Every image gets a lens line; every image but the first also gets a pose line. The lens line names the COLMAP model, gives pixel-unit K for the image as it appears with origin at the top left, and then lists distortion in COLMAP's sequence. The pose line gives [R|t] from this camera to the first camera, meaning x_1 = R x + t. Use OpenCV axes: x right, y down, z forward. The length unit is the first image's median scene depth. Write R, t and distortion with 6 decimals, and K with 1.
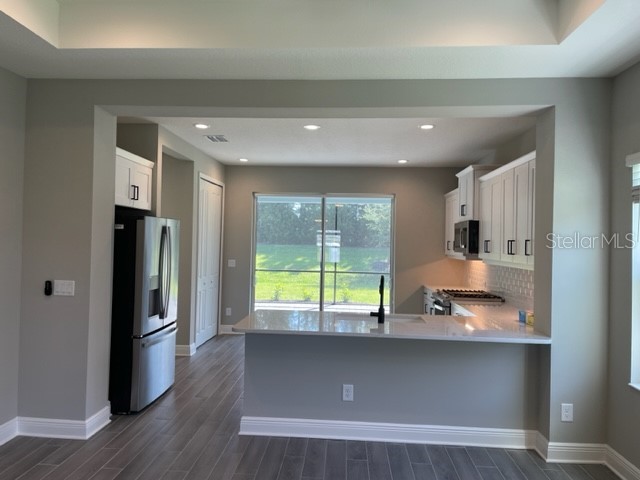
lens RADIAL K [[485.9, 0, 320.0], [0, 485.9, 240.0], [0, 0, 1]] dist [0.096403, -0.127379]
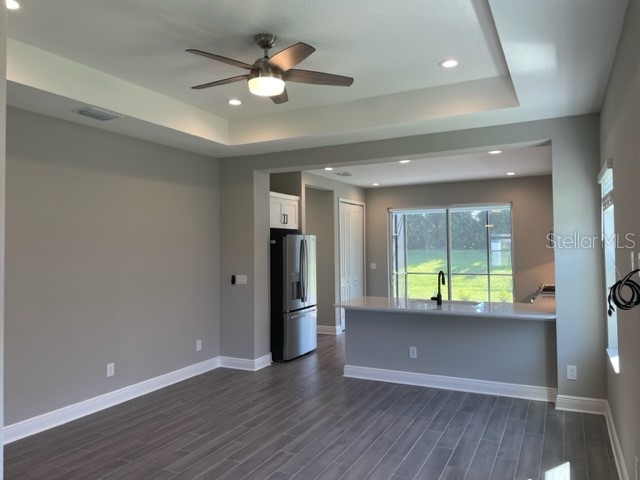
lens RADIAL K [[485.9, 0, 320.0], [0, 485.9, 240.0], [0, 0, 1]] dist [0.096403, -0.127379]
pose [[0.920667, -0.037499, -0.388544, 0.342779], [0.031971, 0.999275, -0.020685, 0.004571], [0.389038, 0.006622, 0.921198, -0.384824]]
